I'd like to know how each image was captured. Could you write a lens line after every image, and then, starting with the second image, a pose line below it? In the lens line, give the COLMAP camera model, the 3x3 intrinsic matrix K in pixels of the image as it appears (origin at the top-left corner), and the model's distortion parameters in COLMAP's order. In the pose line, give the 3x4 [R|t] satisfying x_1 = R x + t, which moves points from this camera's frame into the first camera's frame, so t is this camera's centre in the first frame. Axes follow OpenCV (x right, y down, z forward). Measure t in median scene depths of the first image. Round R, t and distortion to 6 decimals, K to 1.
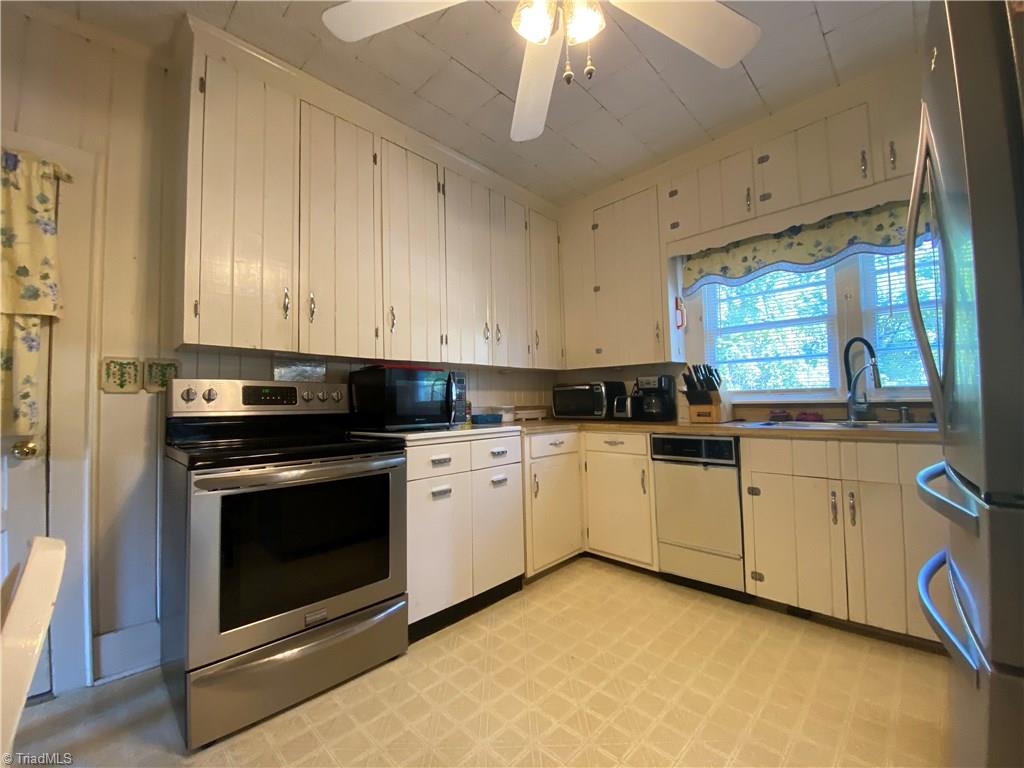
lens RADIAL K [[416.9, 0, 502.0], [0, 416.9, 385.1], [0, 0, 1]] dist [0.000601, -0.002756]
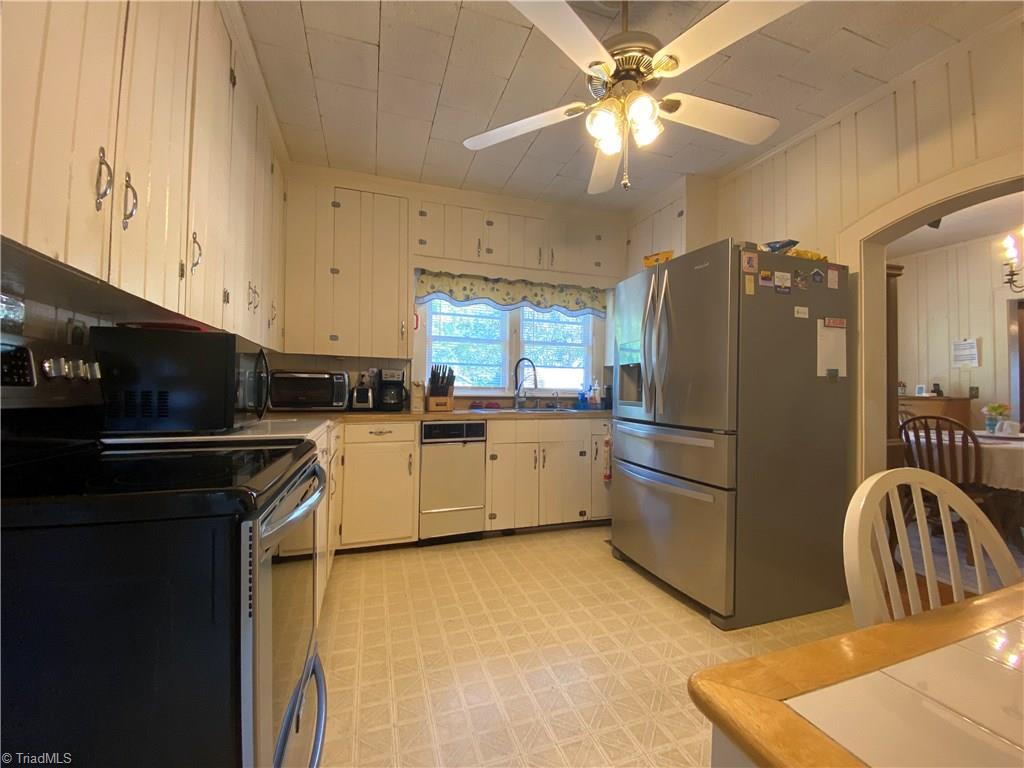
lens RADIAL K [[416.9, 0, 509.1], [0, 416.9, 383.2], [0, 0, 1]] dist [0.000601, -0.002756]
pose [[0.449374, 0.042782, 0.892319, -0.594948], [-0.059776, 0.998054, -0.017747, 0.018259], [-0.891341, -0.045364, 0.451057, 0.286010]]
